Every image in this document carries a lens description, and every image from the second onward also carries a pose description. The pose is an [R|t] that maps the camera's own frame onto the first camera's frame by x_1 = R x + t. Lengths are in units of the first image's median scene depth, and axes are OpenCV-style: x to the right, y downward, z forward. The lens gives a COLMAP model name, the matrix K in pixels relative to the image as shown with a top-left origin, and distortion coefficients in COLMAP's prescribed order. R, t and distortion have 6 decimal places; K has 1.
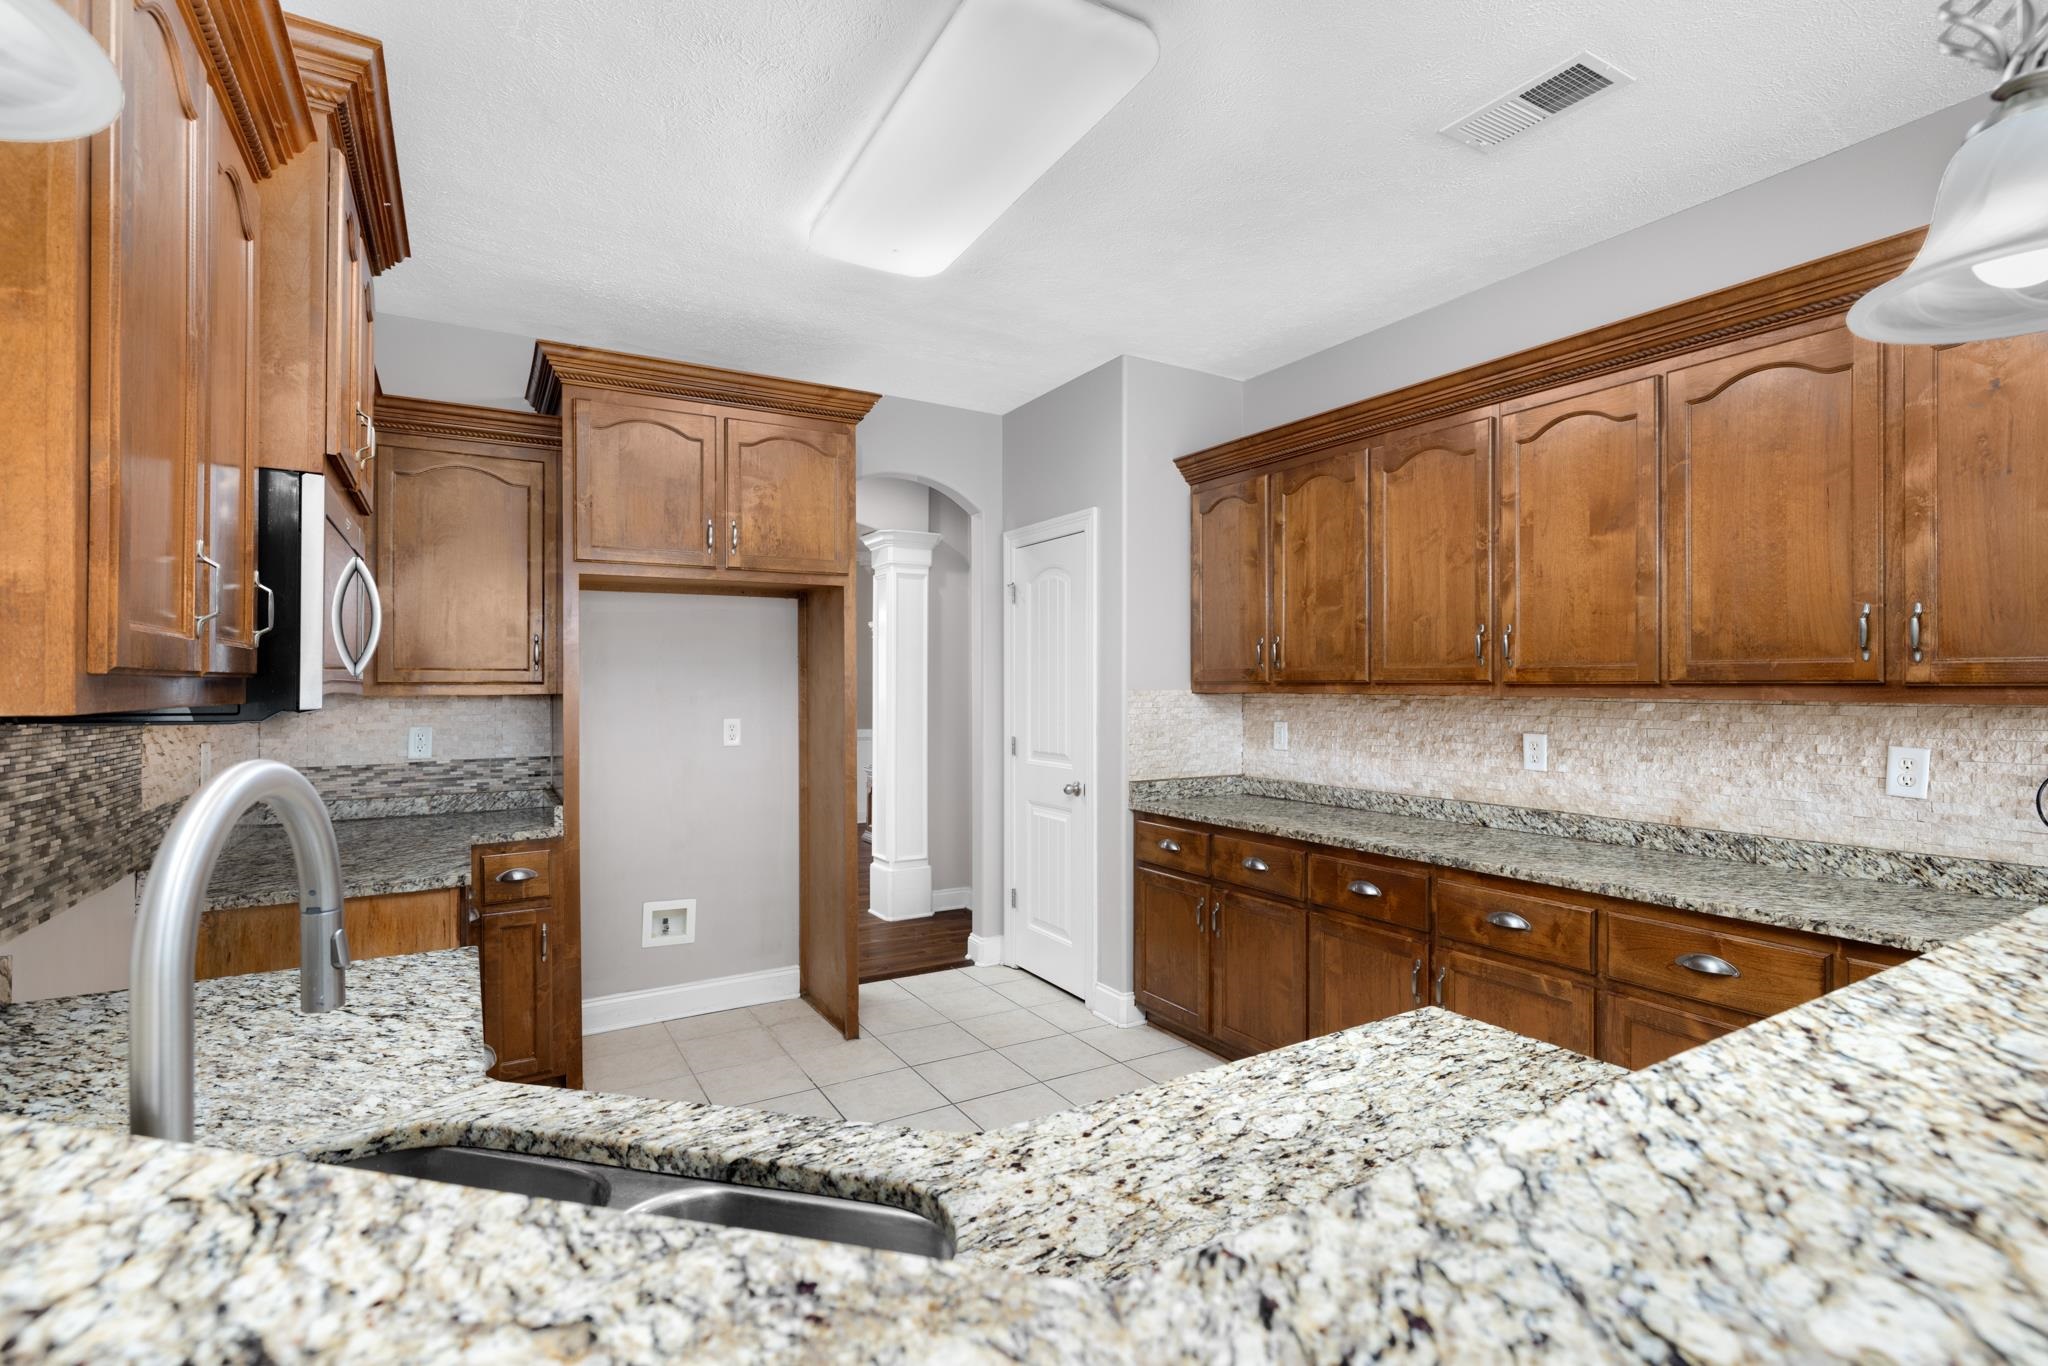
lens RADIAL K [[934.3, 0, 1020.5], [0, 934.3, 682.6], [0, 0, 1]] dist [0.001465, 0.000205]
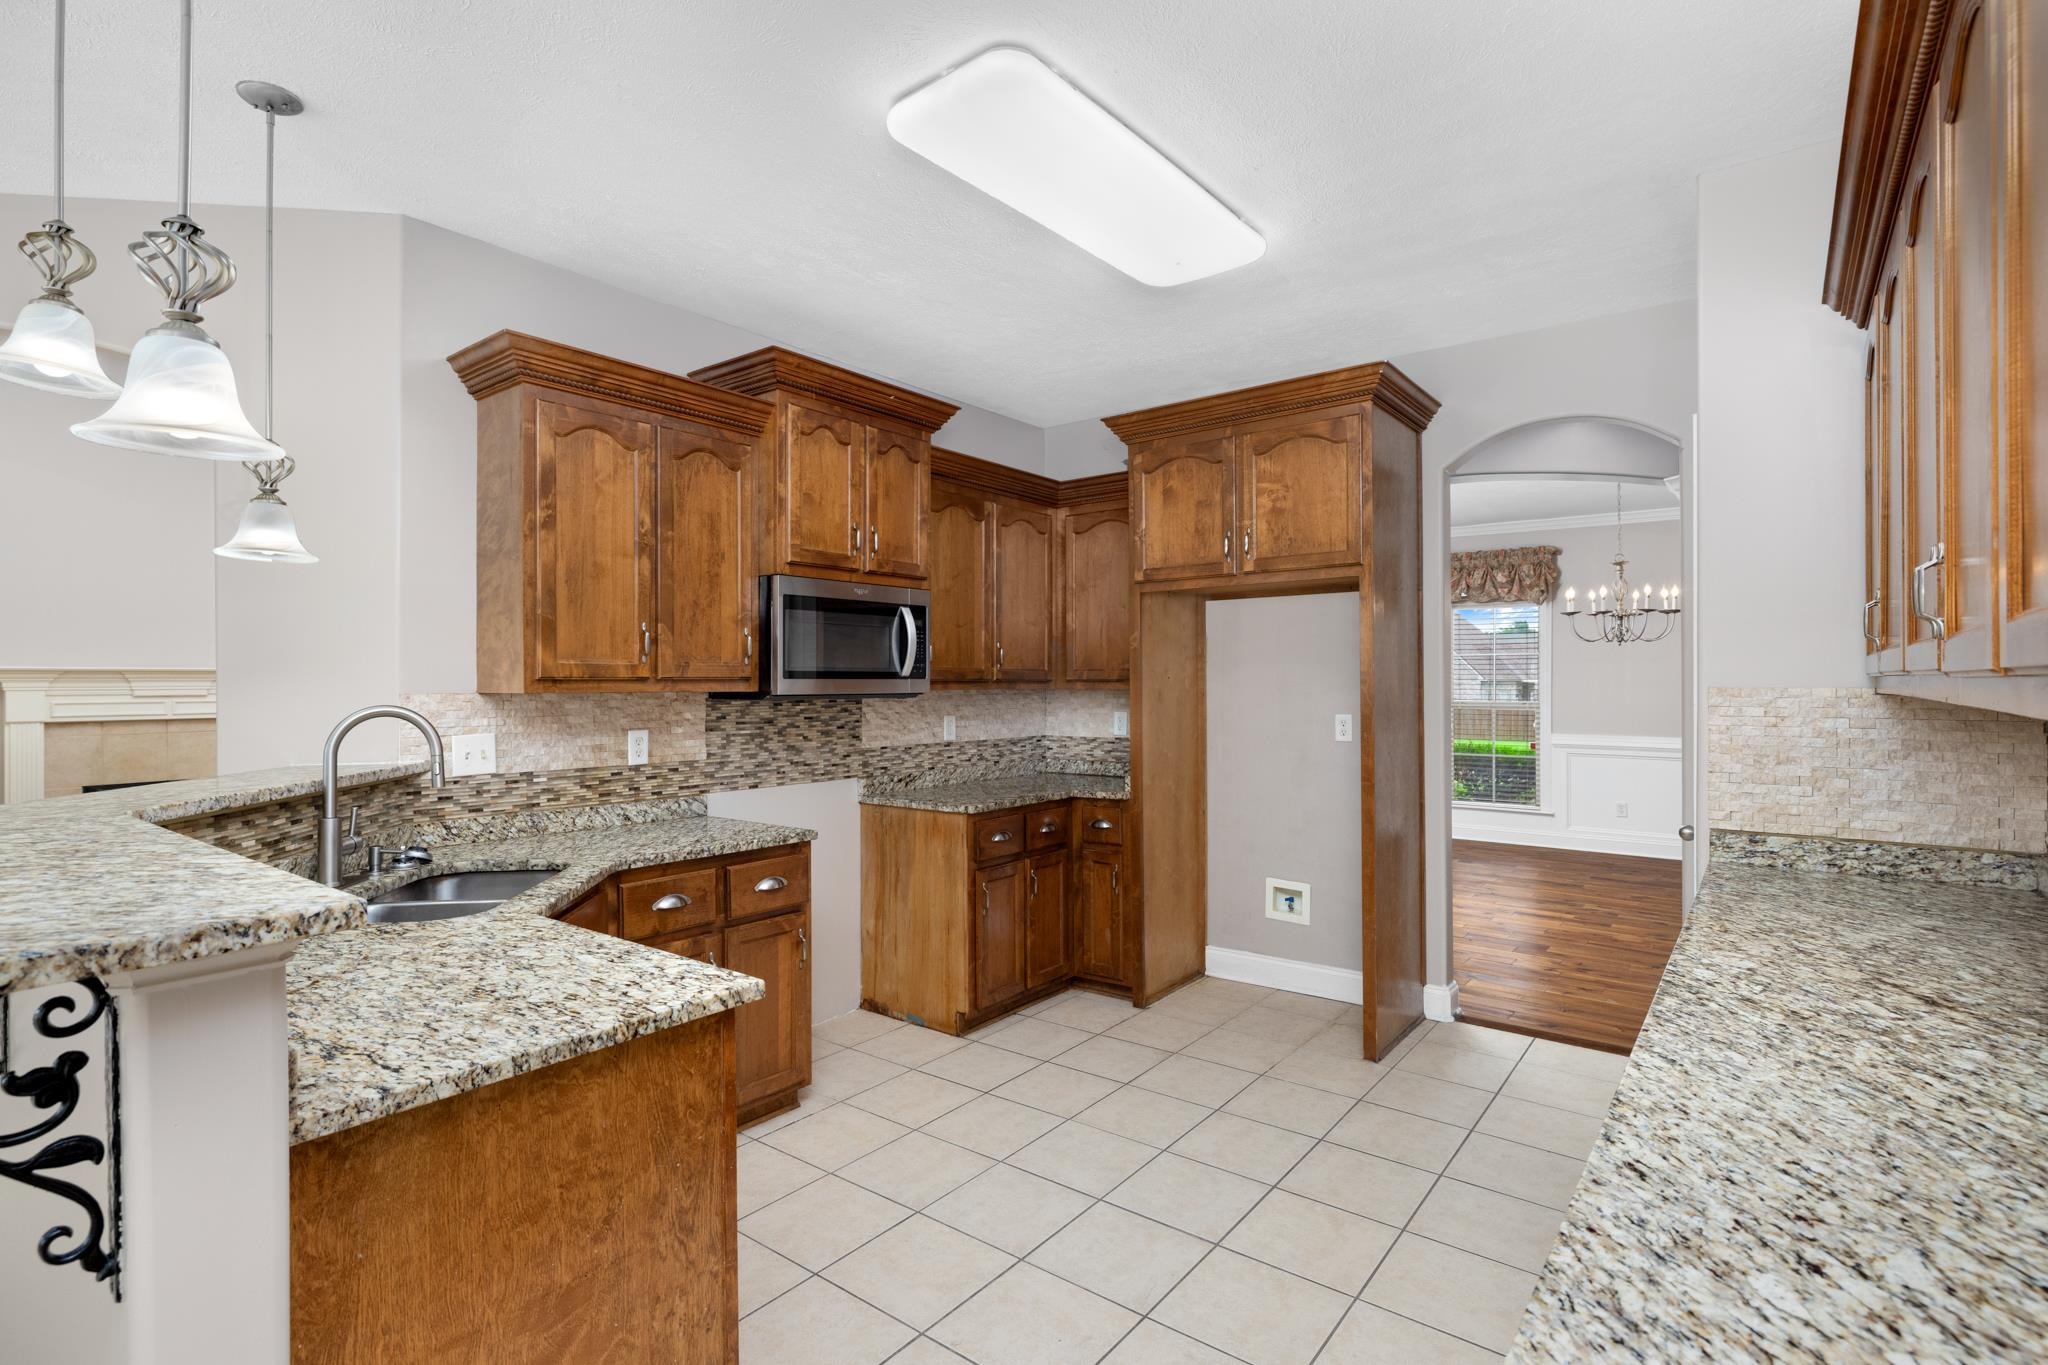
lens RADIAL K [[971.1, 0, 1022.2], [0, 971.1, 681.2], [0, 0, 1]] dist [-0.001455, -0.000146]
pose [[0.364907, -0.001921, -0.931042, 0.648745], [0.005362, 0.999986, 0.000038, 0.001242], [0.931029, -0.005006, 0.364912, 0.355593]]
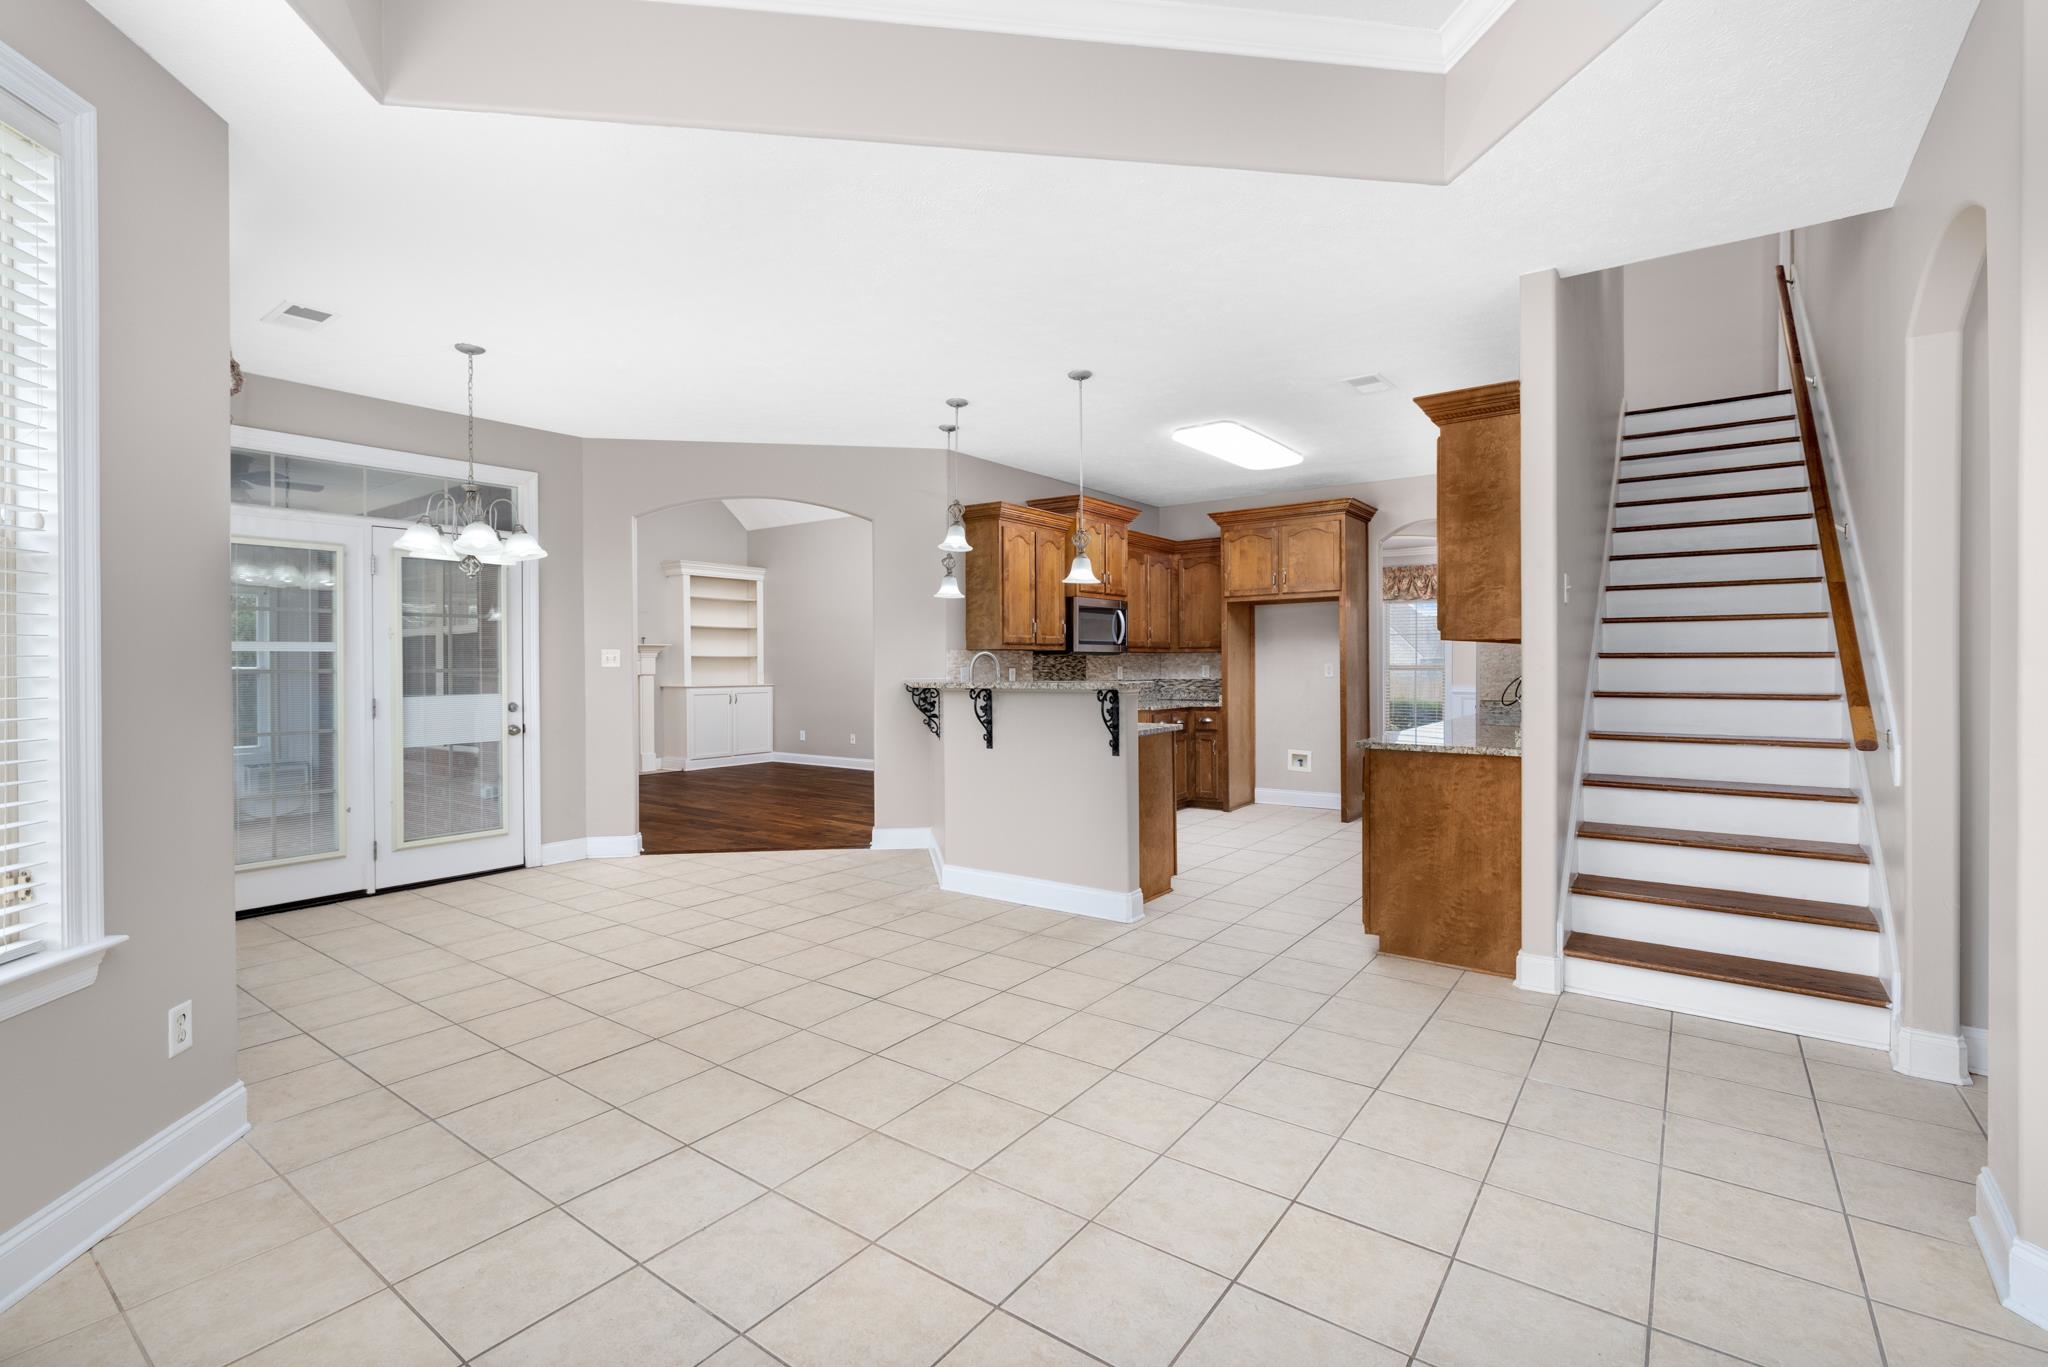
lens RADIAL K [[934.3, 0, 1023.9], [0, 934.3, 668.7], [0, 0, 1]] dist [0.001465, 0.000205]
pose [[0.399223, 0.004945, -0.916841, 1.504056], [0.006266, 0.999947, 0.008121, 0.034032], [0.916833, -0.008987, 0.399171, -0.462753]]
